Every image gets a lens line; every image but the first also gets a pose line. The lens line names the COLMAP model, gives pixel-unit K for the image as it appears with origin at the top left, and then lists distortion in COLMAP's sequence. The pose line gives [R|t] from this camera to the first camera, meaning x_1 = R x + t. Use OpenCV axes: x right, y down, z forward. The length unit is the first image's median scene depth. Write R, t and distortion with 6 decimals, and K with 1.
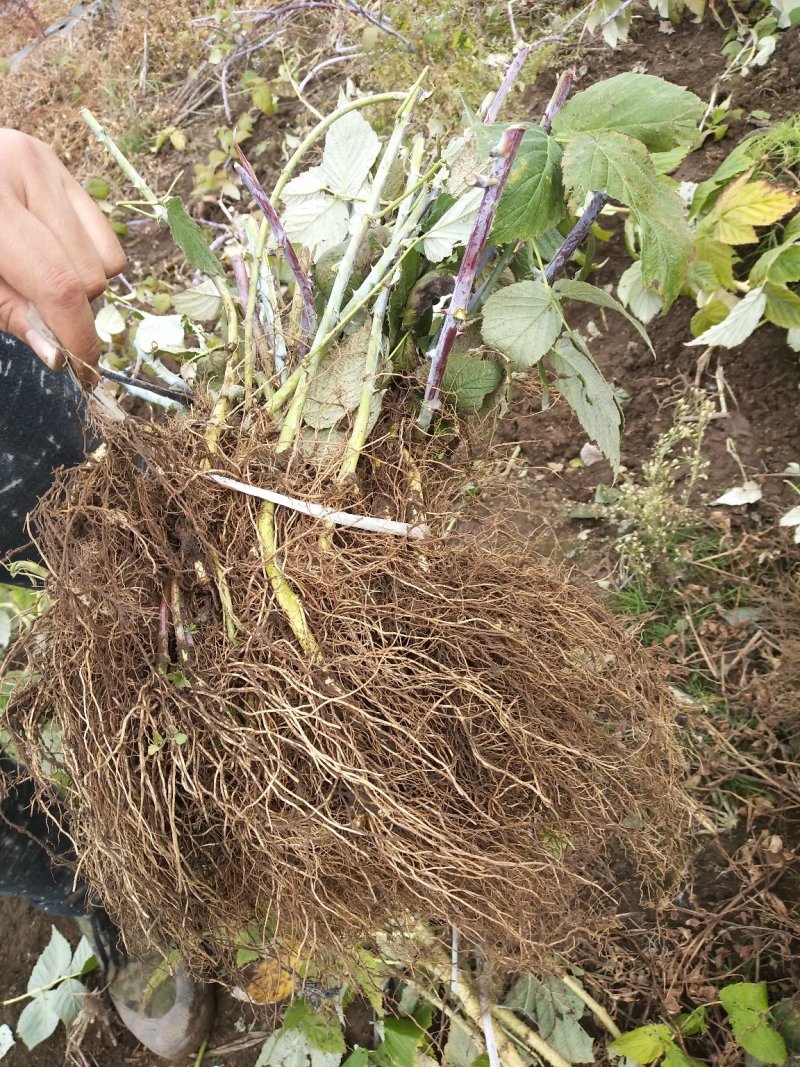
lens RADIAL K [[800.7, 0, 400.0], [0, 800.7, 533.5], [0, 0, 1]] dist [0.140778, -0.152422]
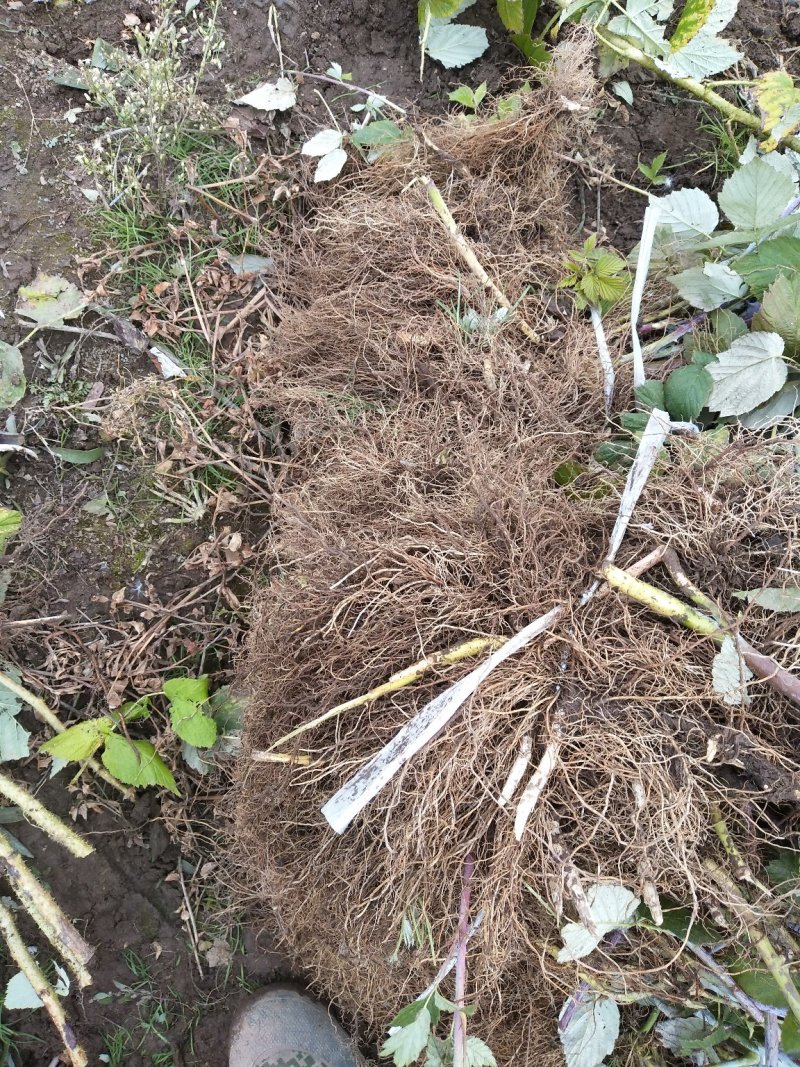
lens RADIAL K [[879.6, 0, 400.0], [0, 879.6, 533.5], [0, 0, 1]] dist [-0.000951, -0.008518]
pose [[0.888657, -0.054198, 0.455358, 0.148579], [-0.162735, 0.891090, 0.423646, -0.057776], [-0.428726, -0.450579, 0.783054, 0.144807]]
